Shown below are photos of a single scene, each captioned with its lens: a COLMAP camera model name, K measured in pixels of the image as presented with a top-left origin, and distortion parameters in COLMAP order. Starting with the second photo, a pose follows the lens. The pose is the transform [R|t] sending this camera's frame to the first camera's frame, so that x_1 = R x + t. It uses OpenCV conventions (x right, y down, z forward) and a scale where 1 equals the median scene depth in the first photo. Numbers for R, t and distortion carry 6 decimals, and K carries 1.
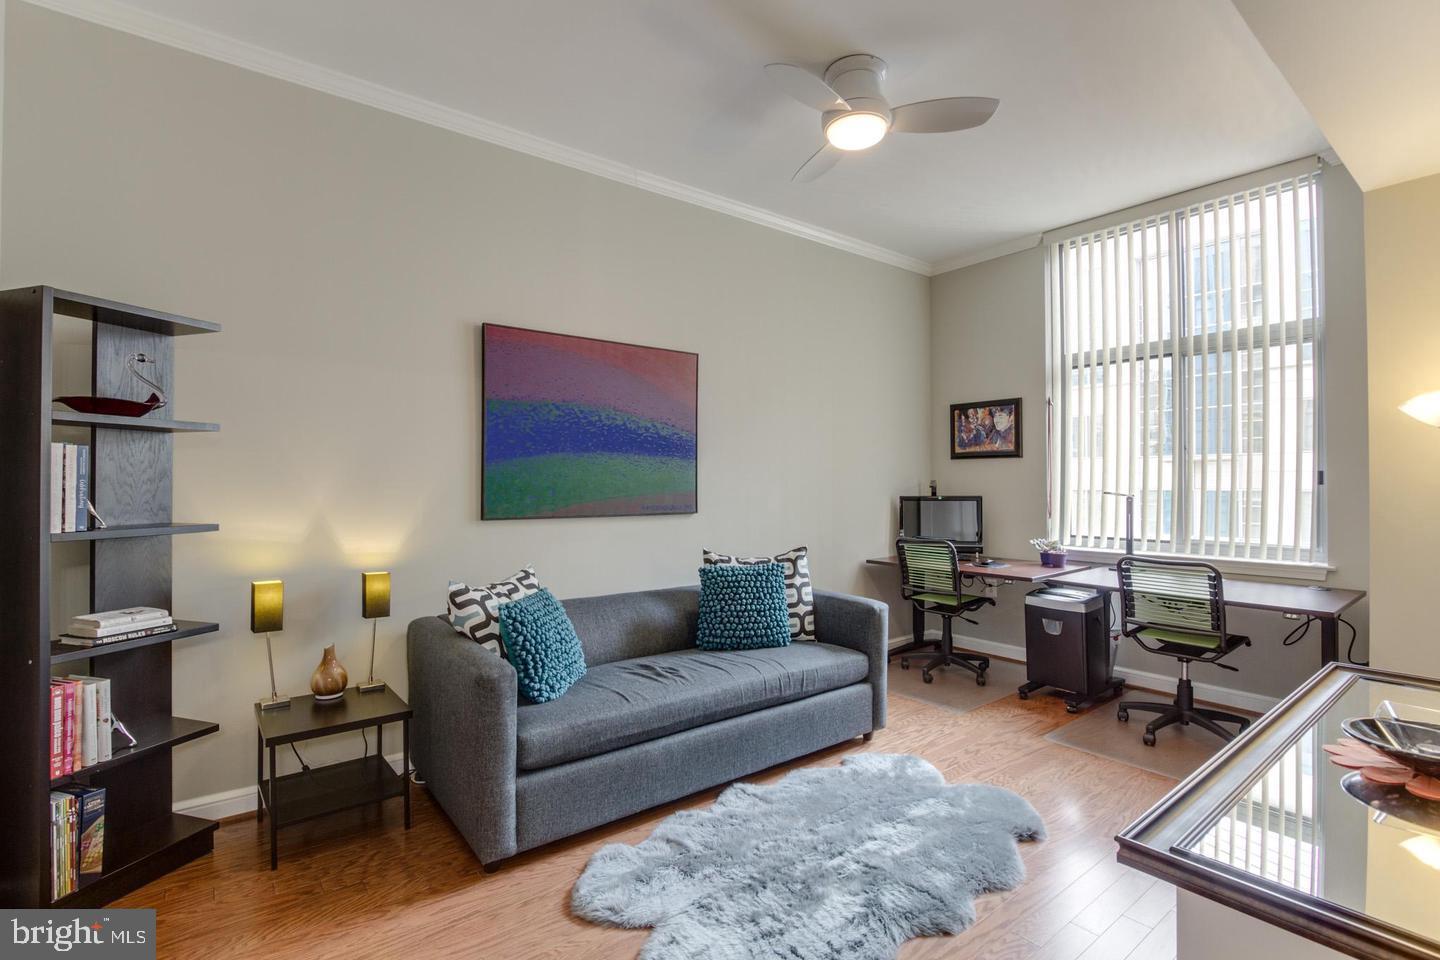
lens RADIAL K [[667.8, 0, 720.0], [0, 667.8, 480.0], [0, 0, 1]] dist [-0.027202, -0.000106]
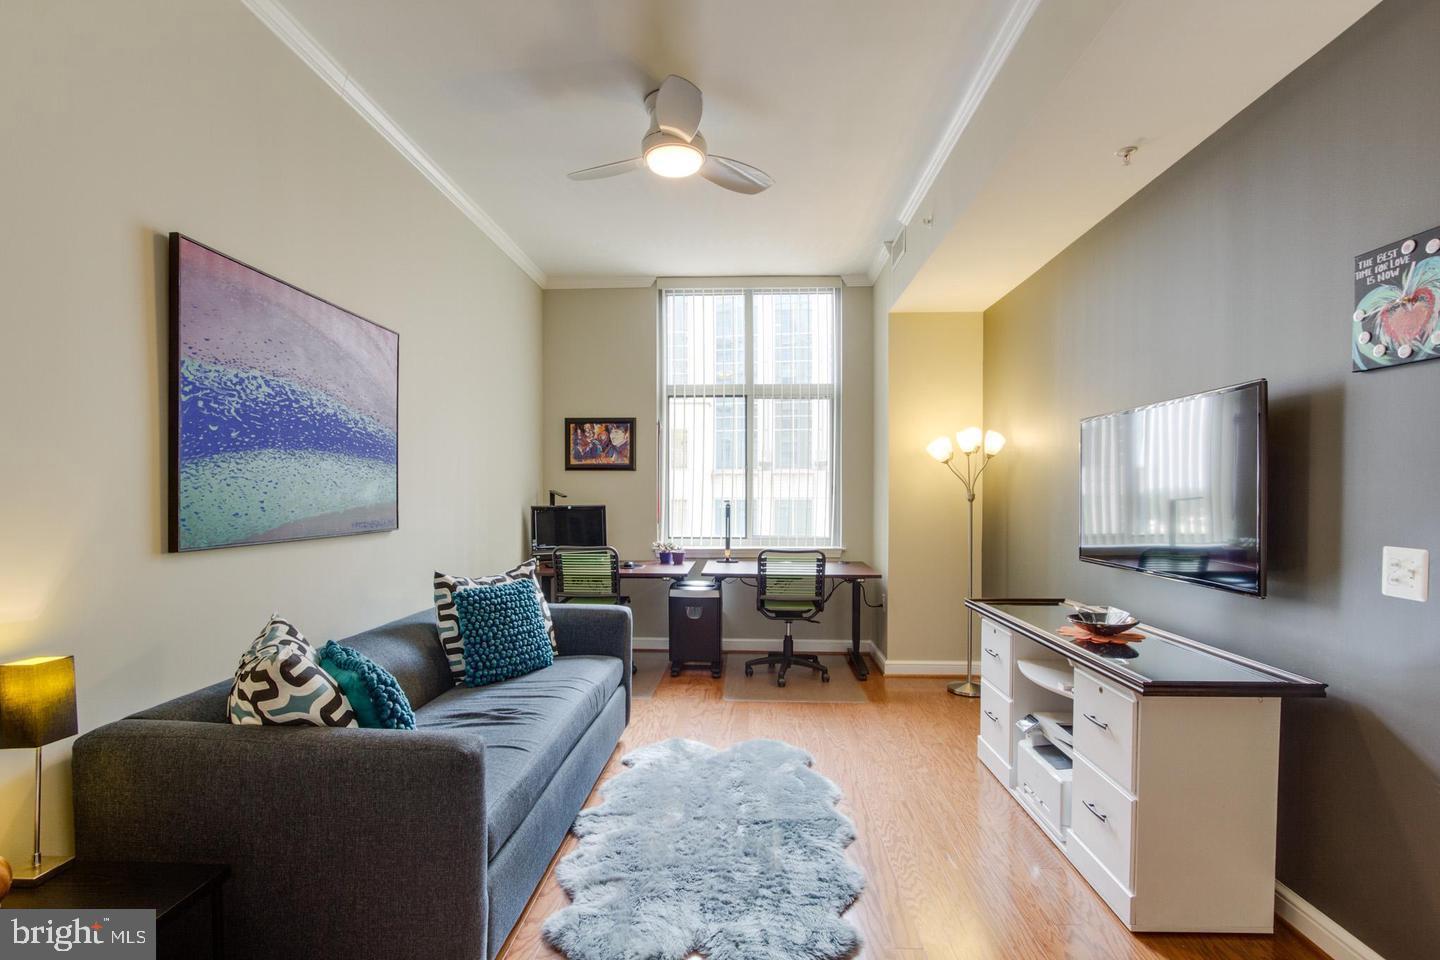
lens RADIAL K [[678.1, 0, 720.4], [0, 678.1, 502.5], [0, 0, 1]] dist [-0.002426, 0.000099]
pose [[0.647562, -0.008954, 0.761960, -0.444398], [-0.006079, 0.999838, 0.016916, -0.000022], [-0.761989, -0.015586, 0.647403, 0.178832]]
